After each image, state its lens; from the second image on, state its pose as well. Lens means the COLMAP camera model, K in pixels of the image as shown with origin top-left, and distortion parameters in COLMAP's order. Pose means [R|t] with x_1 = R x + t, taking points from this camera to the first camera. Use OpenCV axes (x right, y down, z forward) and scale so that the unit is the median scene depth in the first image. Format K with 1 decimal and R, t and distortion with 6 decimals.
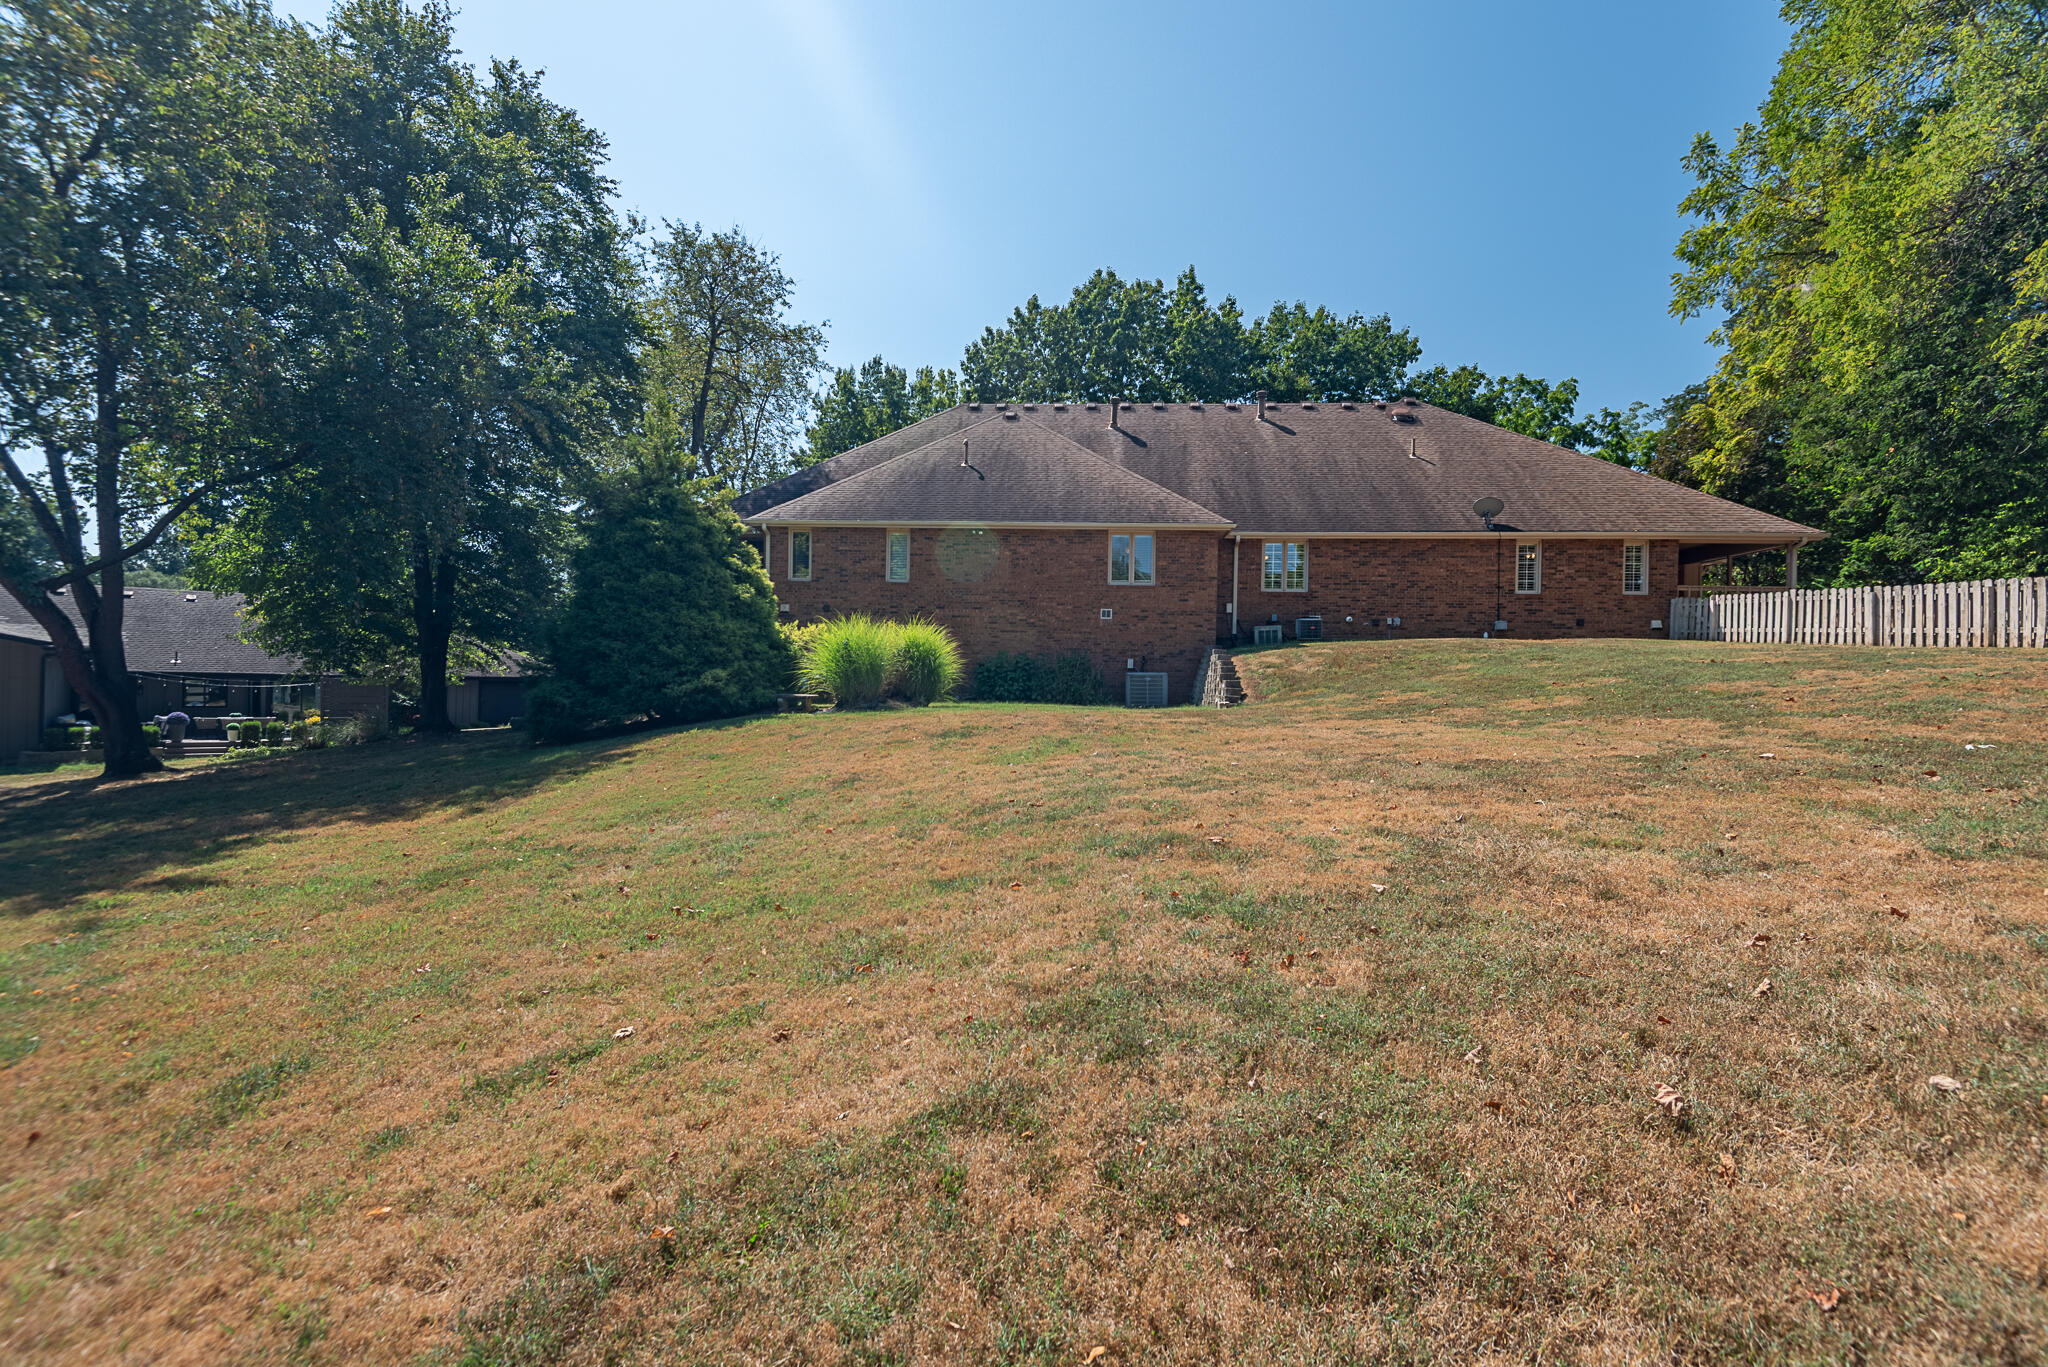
lens RADIAL K [[917.0, 0, 1028.3], [0, 917.0, 668.4], [0, 0, 1]] dist [0.016910, -0.000843]
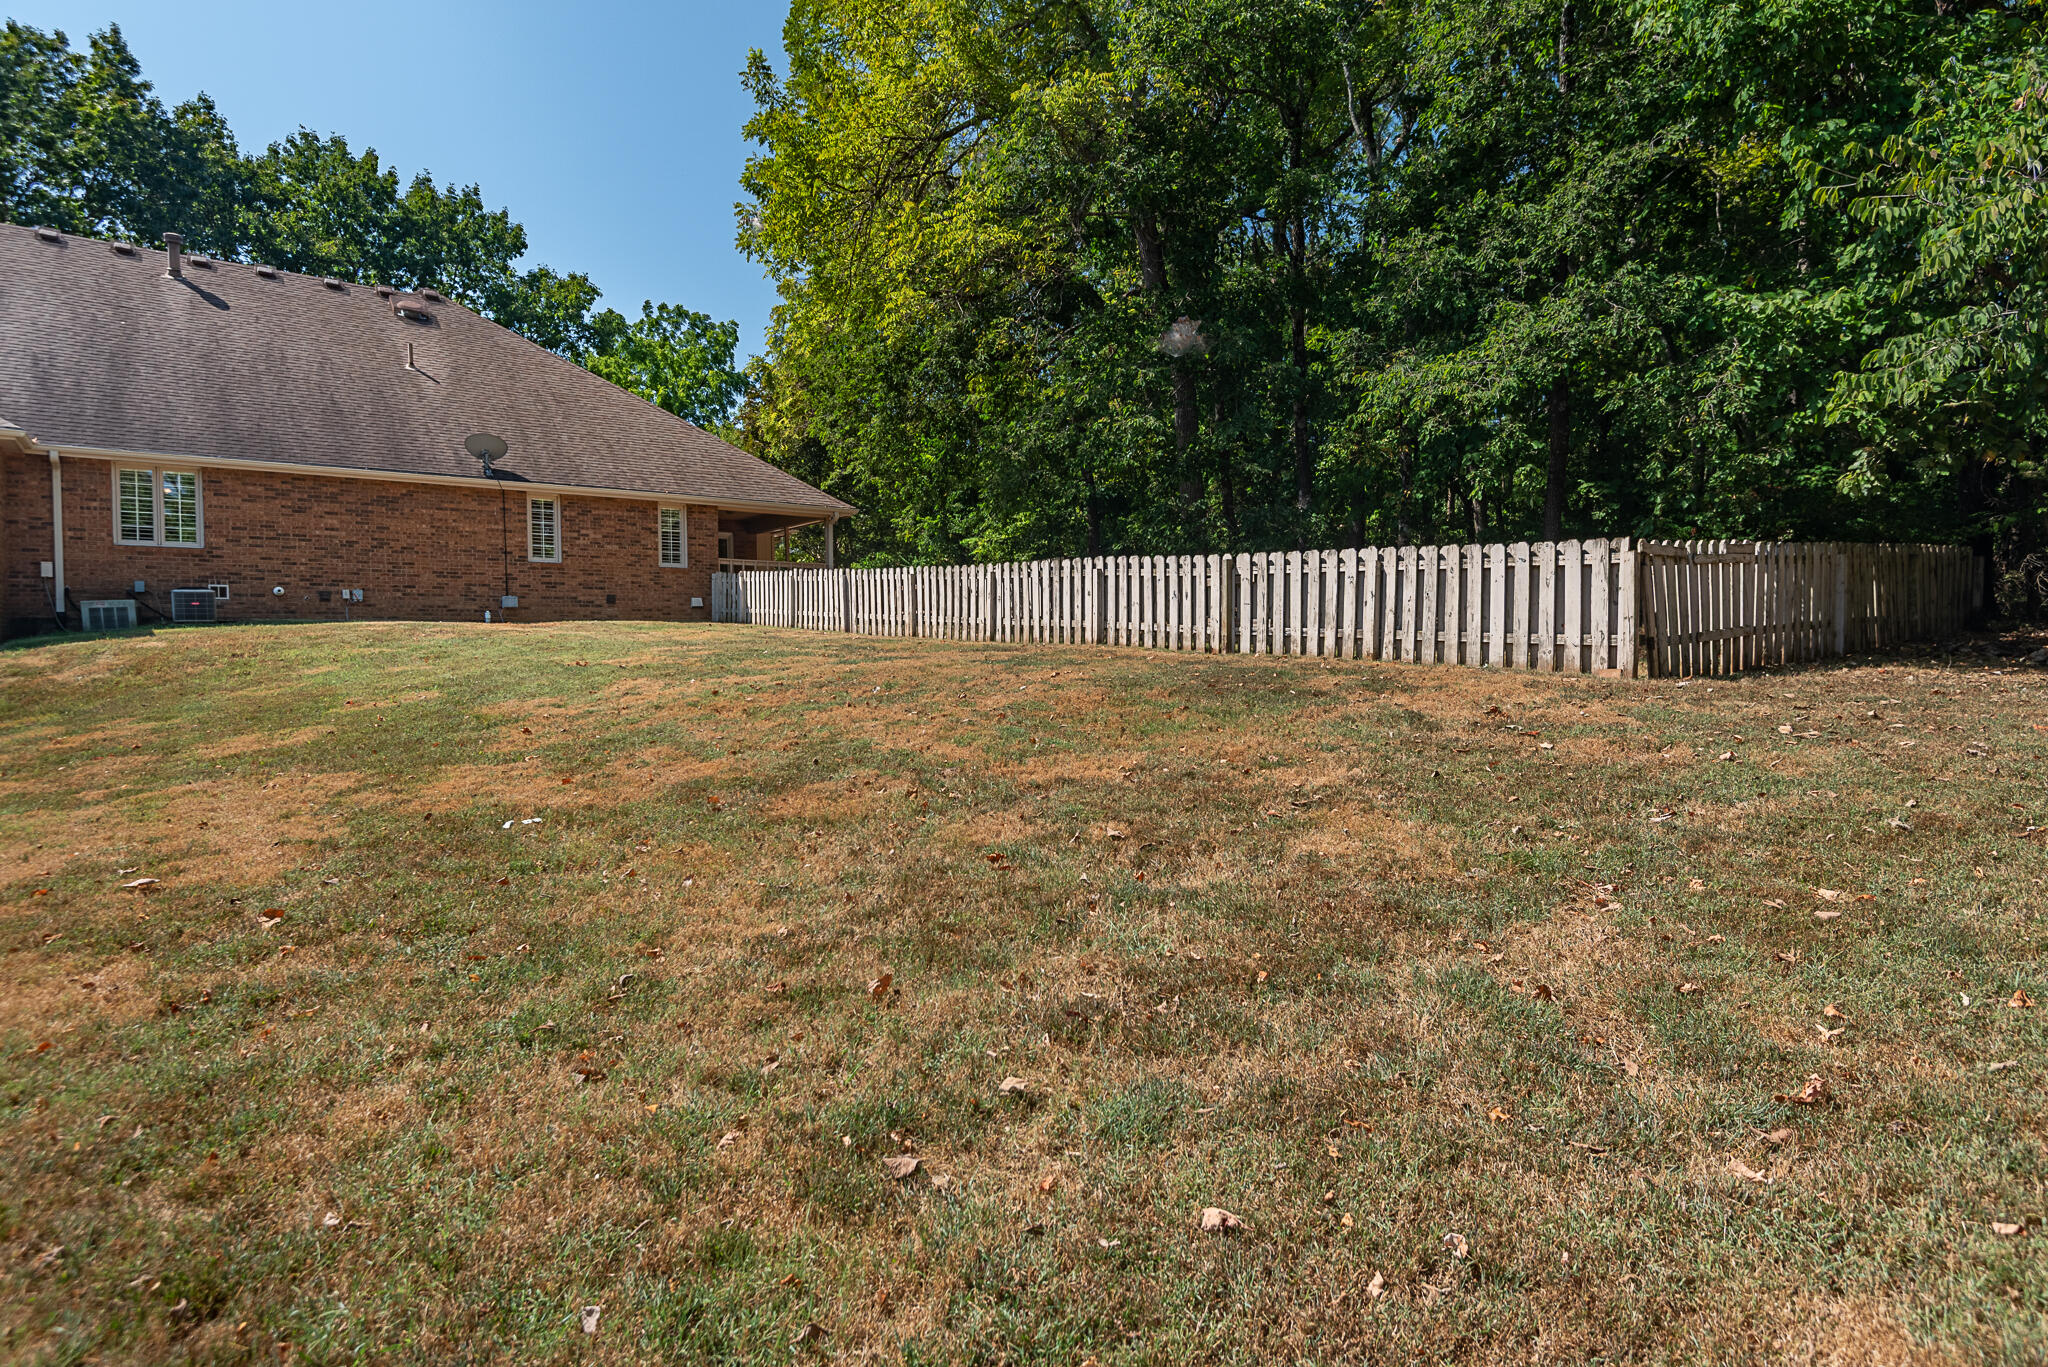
lens RADIAL K [[1063.5, 0, 1024.0], [0, 1063.5, 683.5], [0, 0, 1]] dist [0.004833, -0.008429]
pose [[0.770554, -0.039357, 0.636158, 0.267771], [0.010726, 0.998751, 0.048796, -0.016922], [-0.637284, -0.030777, 0.770014, 0.034015]]
